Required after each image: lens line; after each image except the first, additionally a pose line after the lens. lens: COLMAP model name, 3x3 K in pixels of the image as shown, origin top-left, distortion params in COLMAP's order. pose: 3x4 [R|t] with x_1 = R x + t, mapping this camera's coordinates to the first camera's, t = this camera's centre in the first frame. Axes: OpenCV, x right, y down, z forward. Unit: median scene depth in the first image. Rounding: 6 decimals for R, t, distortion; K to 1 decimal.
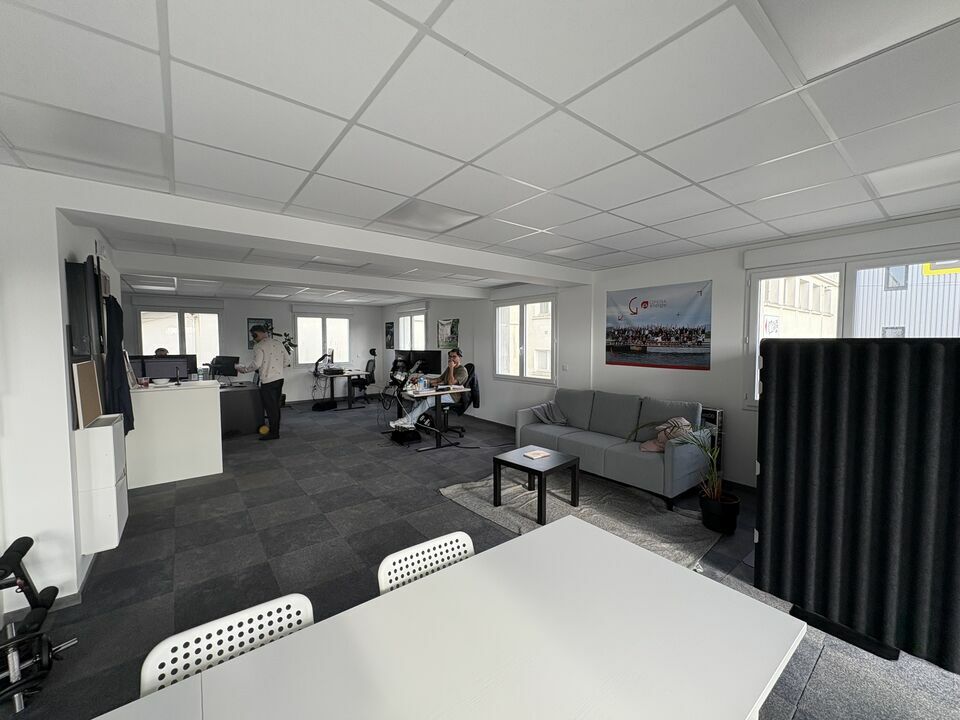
lens RADIAL K [[382.6, 0, 480.6], [0, 382.6, 359.2], [0, 0, 1]] dist [-0.001371, 0.000641]
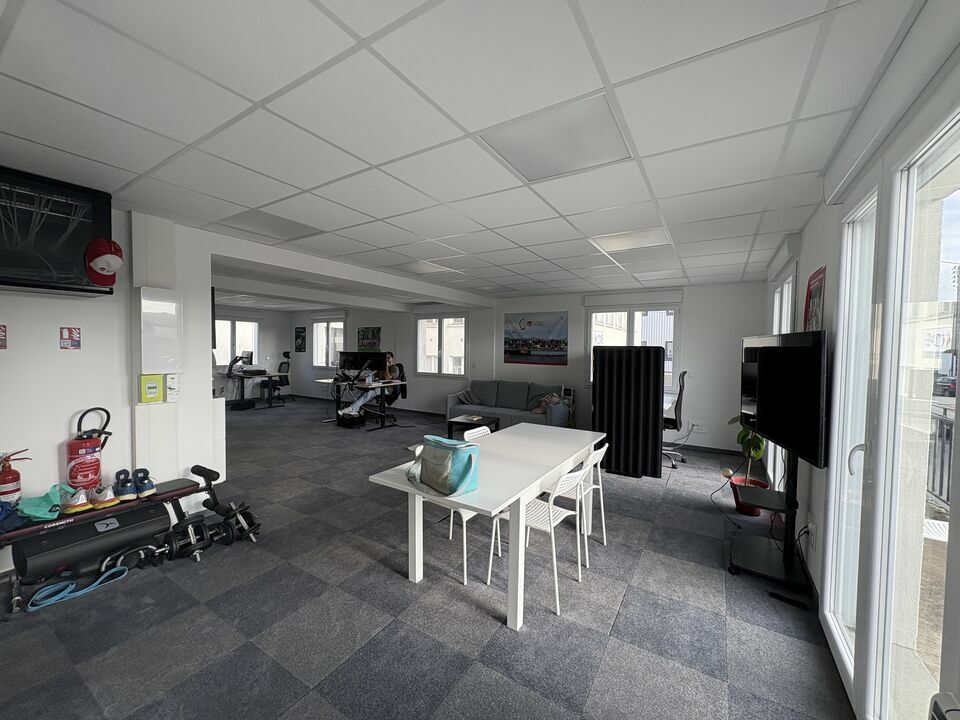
lens RADIAL K [[382.6, 0, 479.6], [0, 382.6, 361.2], [0, 0, 1]] dist [-0.001371, 0.000641]
pose [[0.941077, 0.002238, 0.338185, -0.249045], [0.002258, 0.999914, -0.012898, 0.024704], [-0.338185, 0.012902, 0.940991, -0.337157]]
